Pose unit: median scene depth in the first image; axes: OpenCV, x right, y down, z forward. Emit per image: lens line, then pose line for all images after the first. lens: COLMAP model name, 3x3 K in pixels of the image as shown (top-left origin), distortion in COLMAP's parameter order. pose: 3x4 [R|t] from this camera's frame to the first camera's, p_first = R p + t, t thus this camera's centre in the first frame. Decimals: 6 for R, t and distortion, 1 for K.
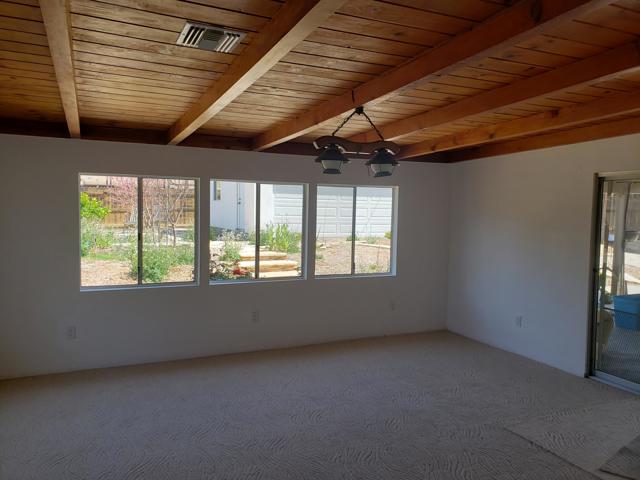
lens RADIAL K [[489.3, 0, 328.8], [0, 489.3, 246.4], [0, 0, 1]] dist [0.072007, -0.110578]
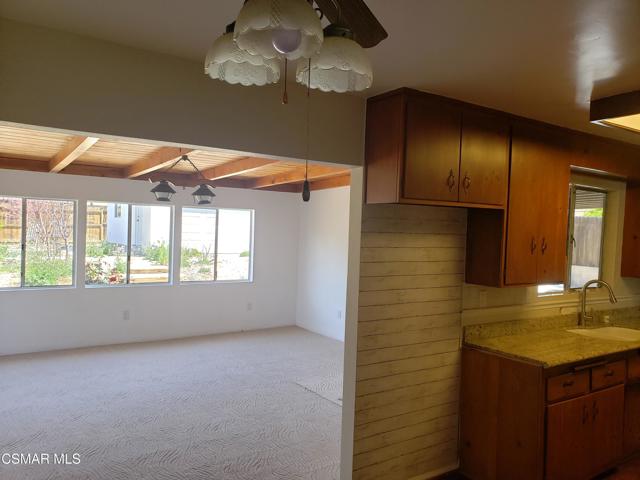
lens RADIAL K [[489.3, 0, 328.8], [0, 489.3, 246.4], [0, 0, 1]] dist [0.072007, -0.110578]
pose [[0.987626, 0.012326, 0.156342, 0.157281], [-0.005794, 0.999094, -0.042168, 0.025107], [-0.156720, 0.040740, 0.986802, -0.295555]]
